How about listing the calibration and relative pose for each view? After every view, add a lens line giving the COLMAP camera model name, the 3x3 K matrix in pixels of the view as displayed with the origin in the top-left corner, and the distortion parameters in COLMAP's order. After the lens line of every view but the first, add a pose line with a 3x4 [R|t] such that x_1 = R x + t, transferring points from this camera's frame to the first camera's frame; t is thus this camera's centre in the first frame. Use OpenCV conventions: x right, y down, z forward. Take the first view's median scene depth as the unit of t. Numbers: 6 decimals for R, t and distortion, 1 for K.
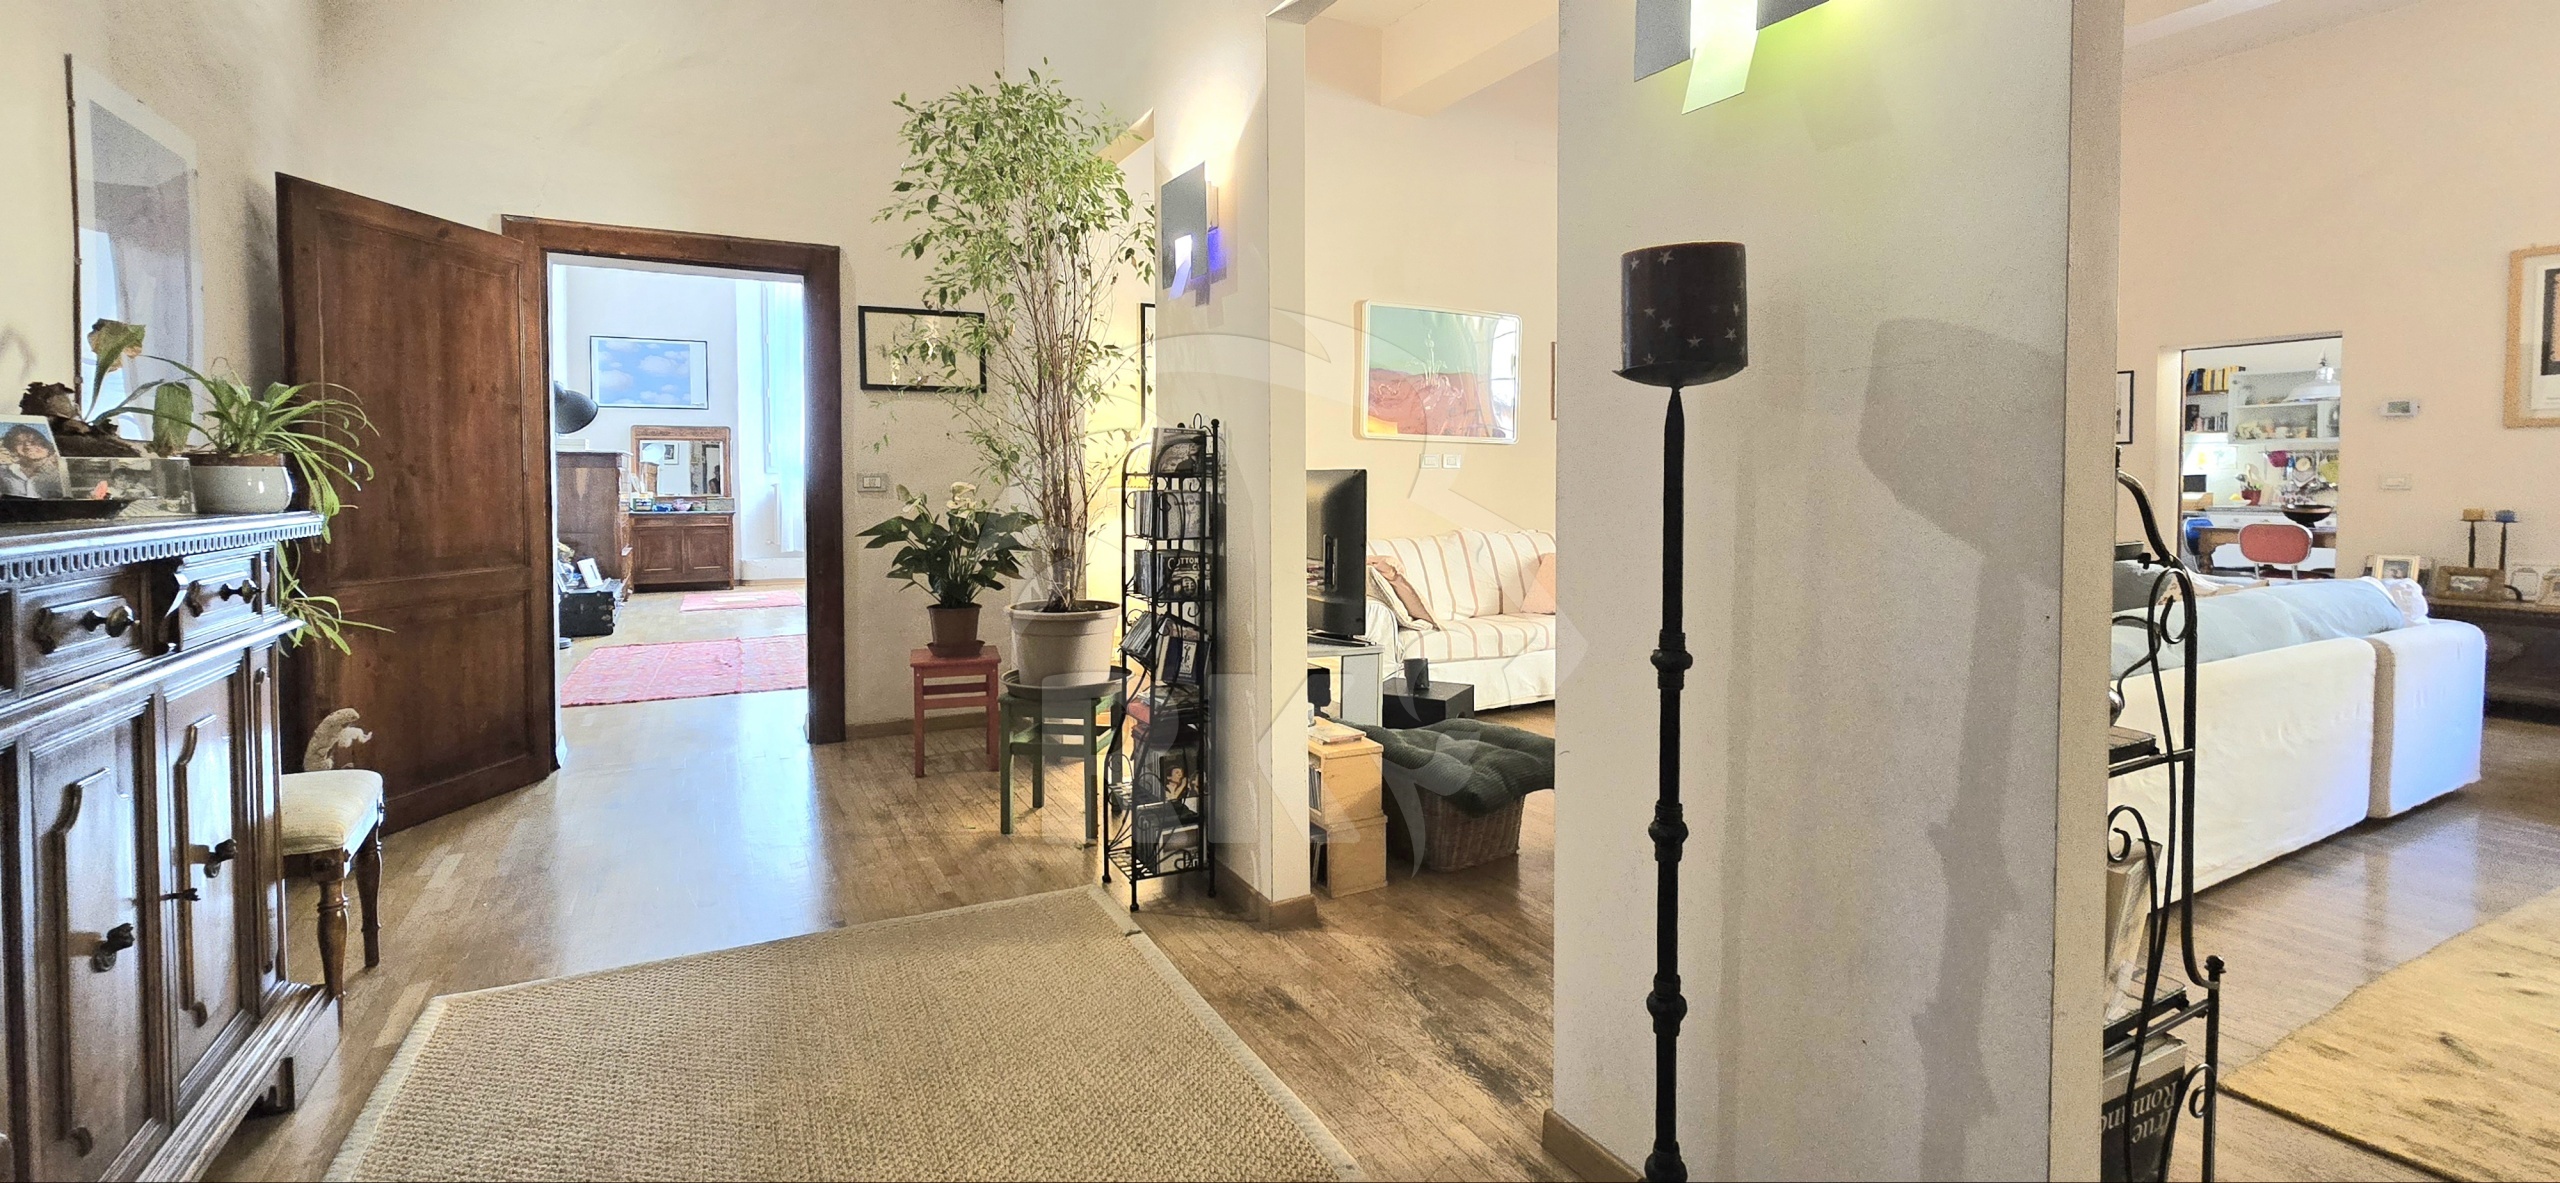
lens RADIAL K [[1056.5, 0, 1279.2], [0, 1056.5, 525.5], [0, 0, 1]] dist [0.002355, 0.000195]
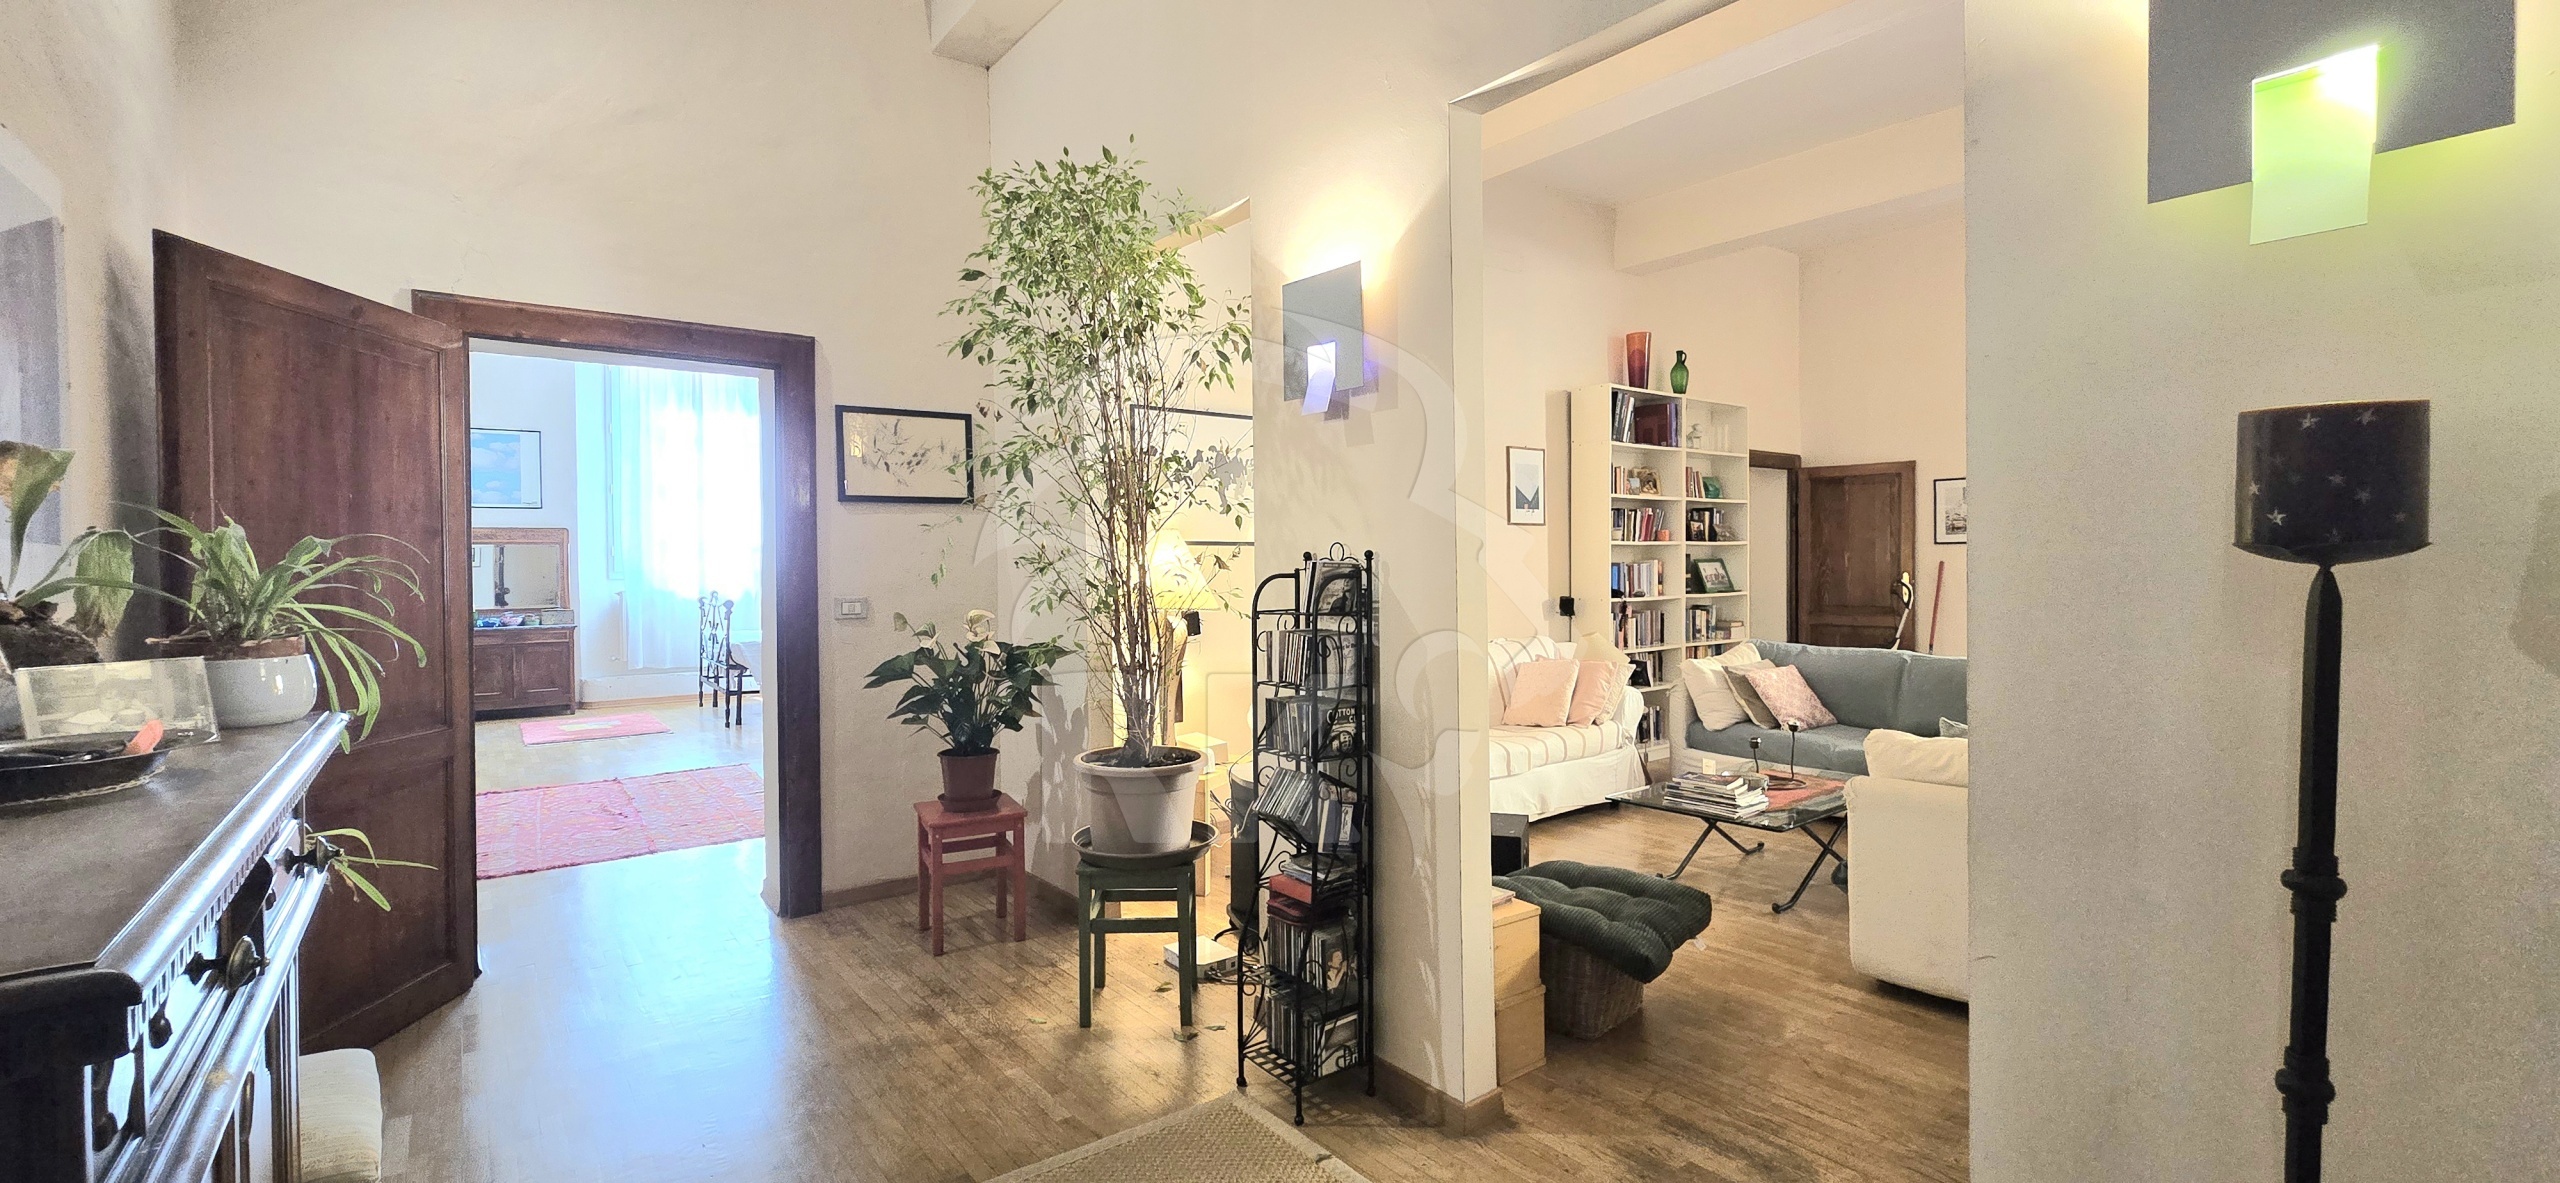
lens RADIAL K [[1064.3, 0, 1280.0], [0, 1064.3, 591.5], [0, 0, 1]] dist [0.006774, -0.000102]
pose [[0.988153, -0.010693, 0.153097, -0.246466], [0.014204, 0.999660, -0.021863, -0.043584], [-0.152811, 0.023779, 0.987969, 0.118833]]
